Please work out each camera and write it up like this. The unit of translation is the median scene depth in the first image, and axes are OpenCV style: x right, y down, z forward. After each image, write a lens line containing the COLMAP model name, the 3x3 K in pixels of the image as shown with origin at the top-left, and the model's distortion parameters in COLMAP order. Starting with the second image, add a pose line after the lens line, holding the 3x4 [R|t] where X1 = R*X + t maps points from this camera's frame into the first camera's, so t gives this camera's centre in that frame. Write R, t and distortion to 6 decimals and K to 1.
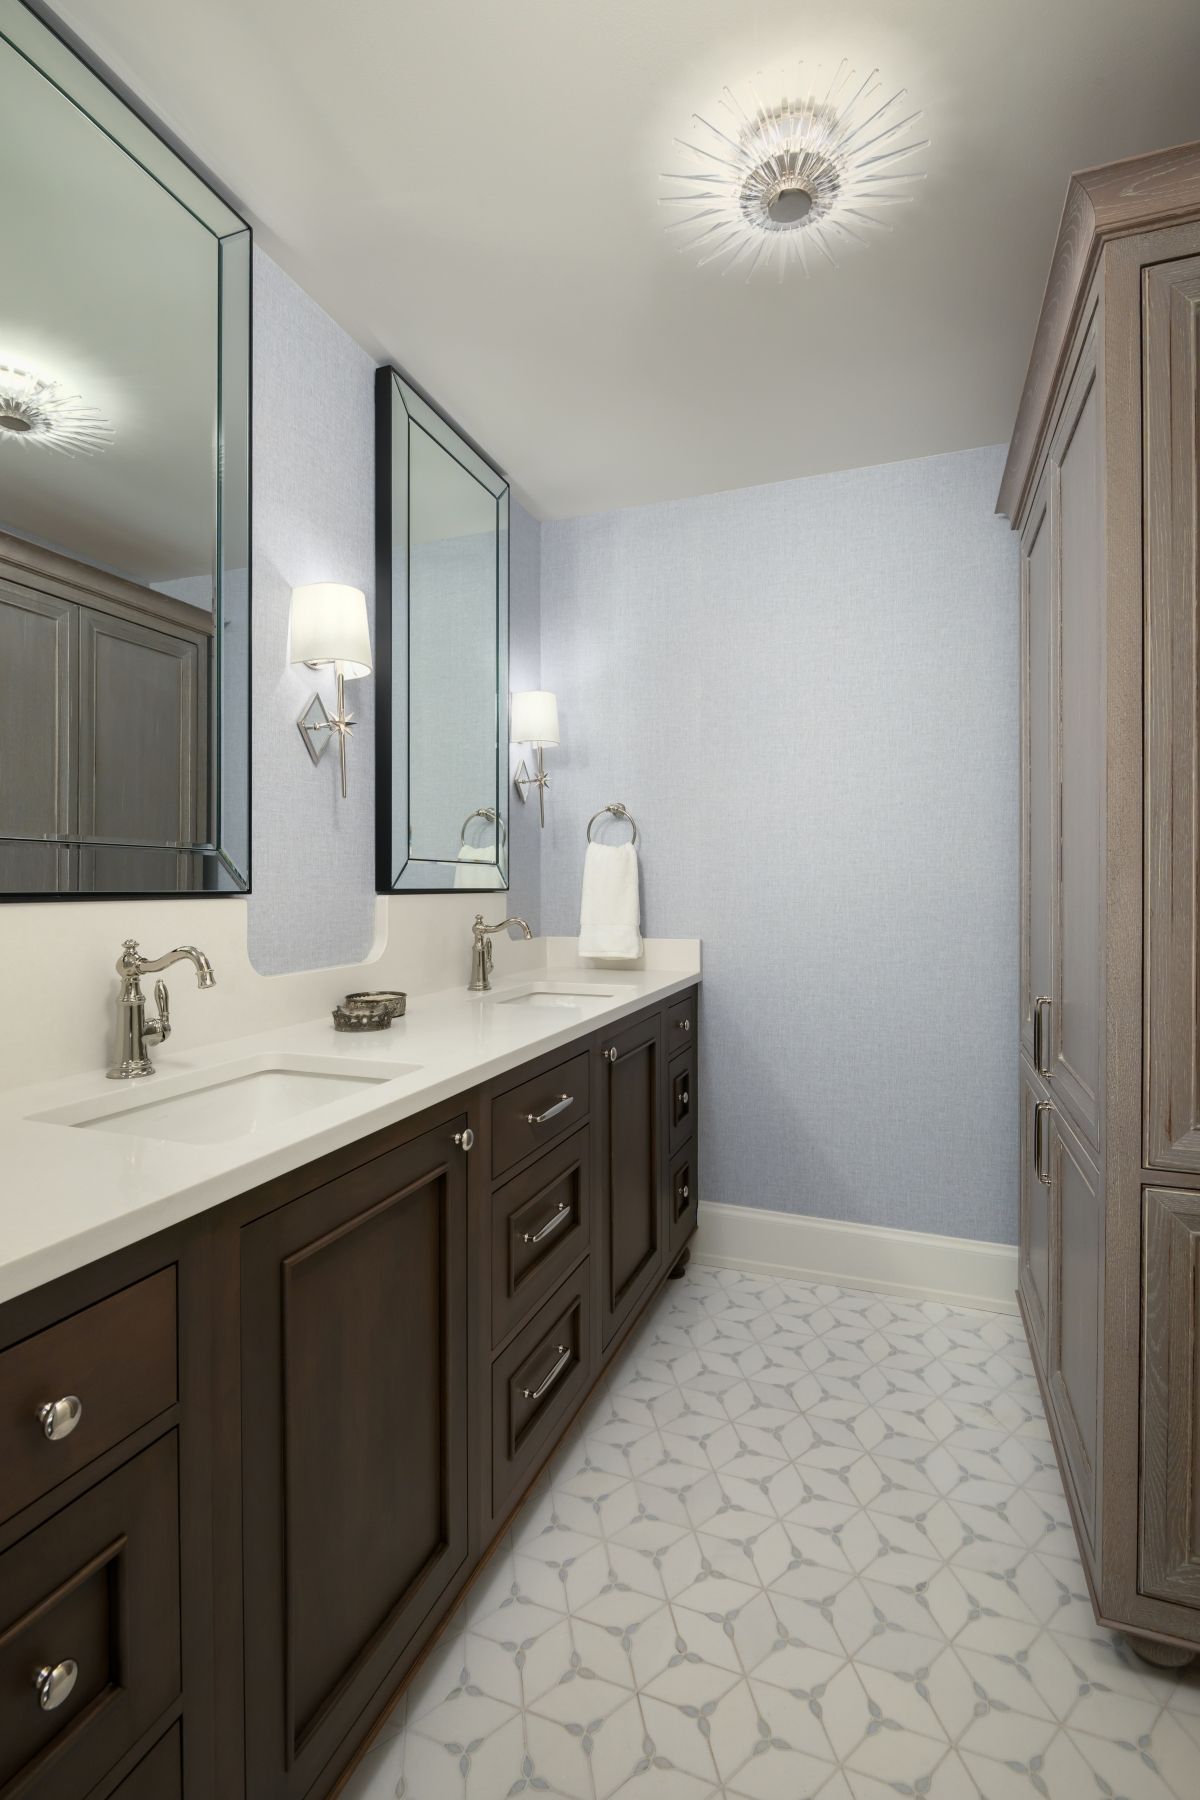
lens RADIAL K [[827.3, 0, 600.0], [0, 827.3, 900.0], [0, 0, 1]] dist [0.003596, -0.008754]
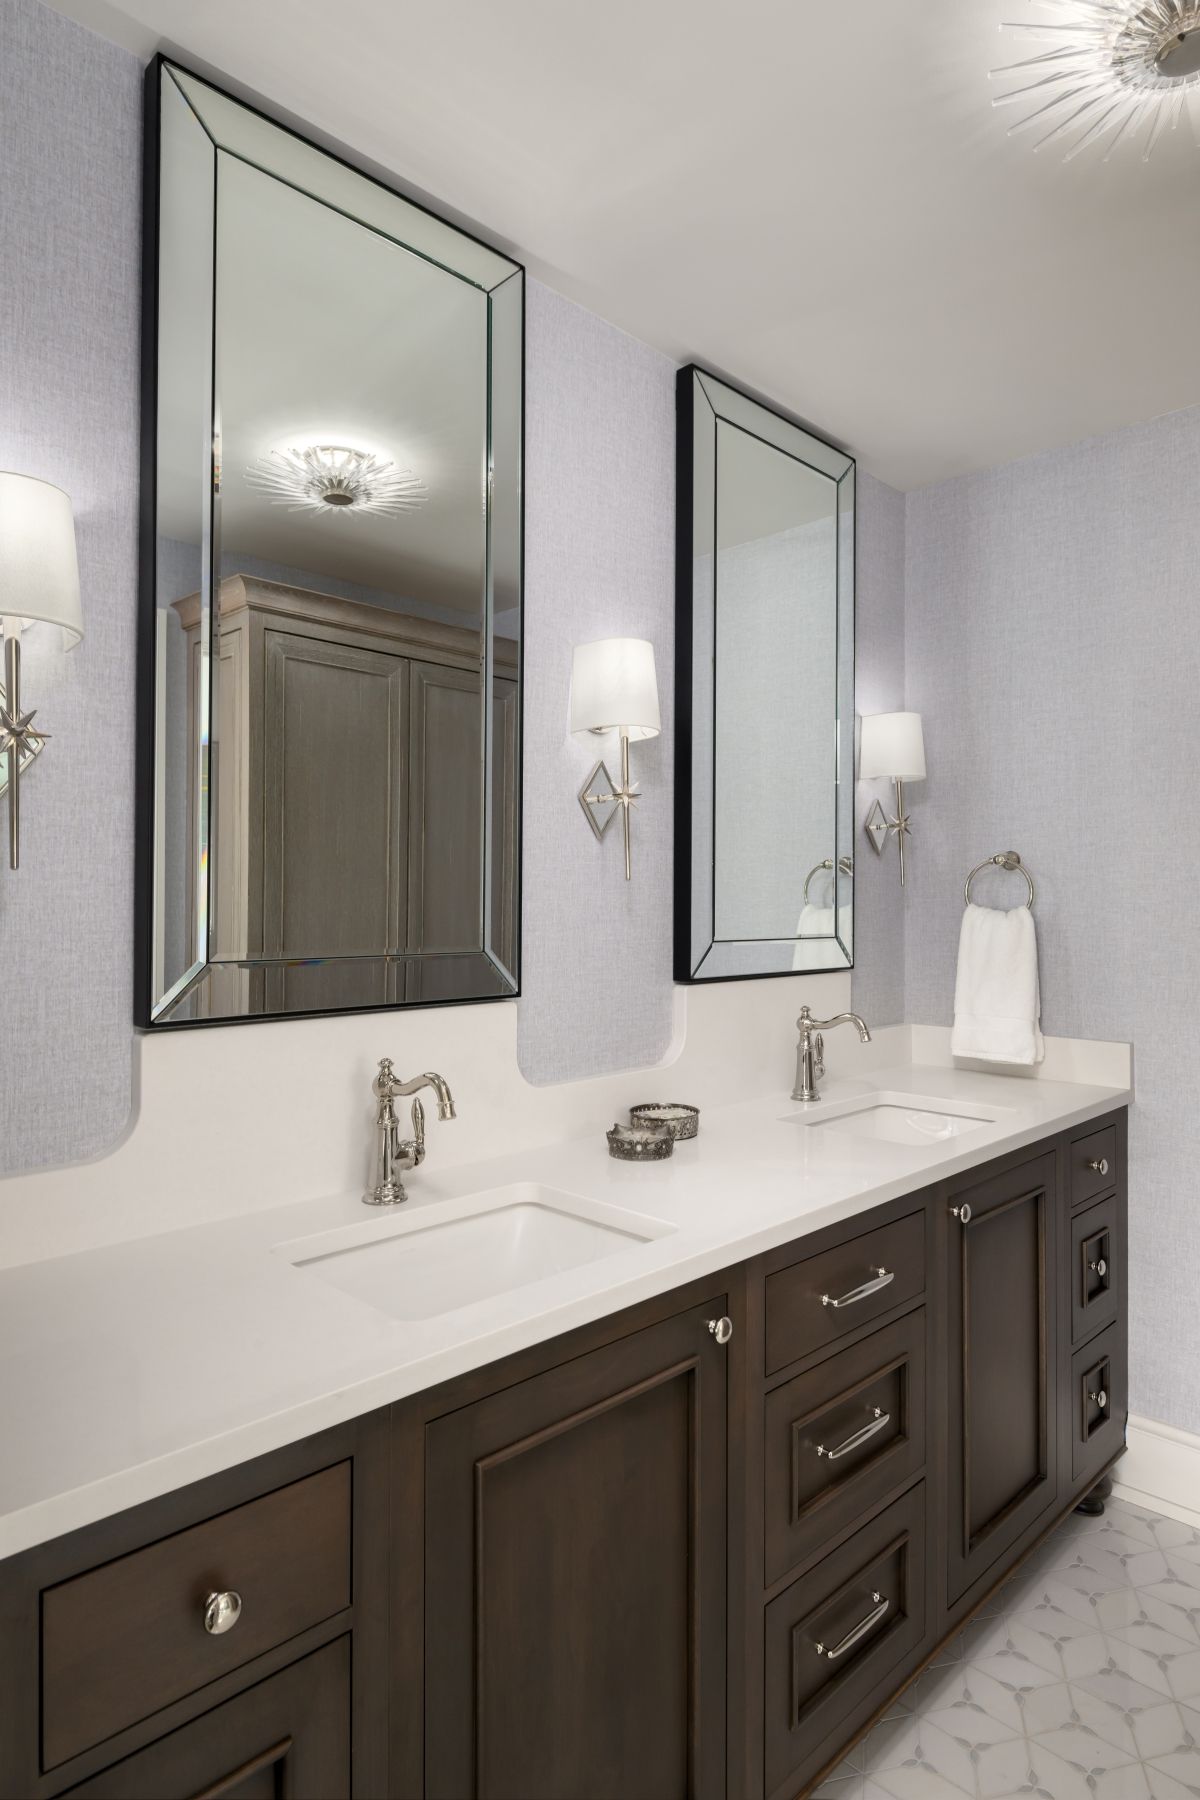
lens RADIAL K [[1015.5, 0, 600.0], [0, 1015.5, 900.0], [0, 0, 1]] dist [-0.001285, -0.003682]
pose [[0.906425, 0.003994, -0.422348, 0.111669], [-0.009426, 0.999898, -0.010775, -0.091270], [0.422262, 0.013747, 0.906370, 0.025969]]
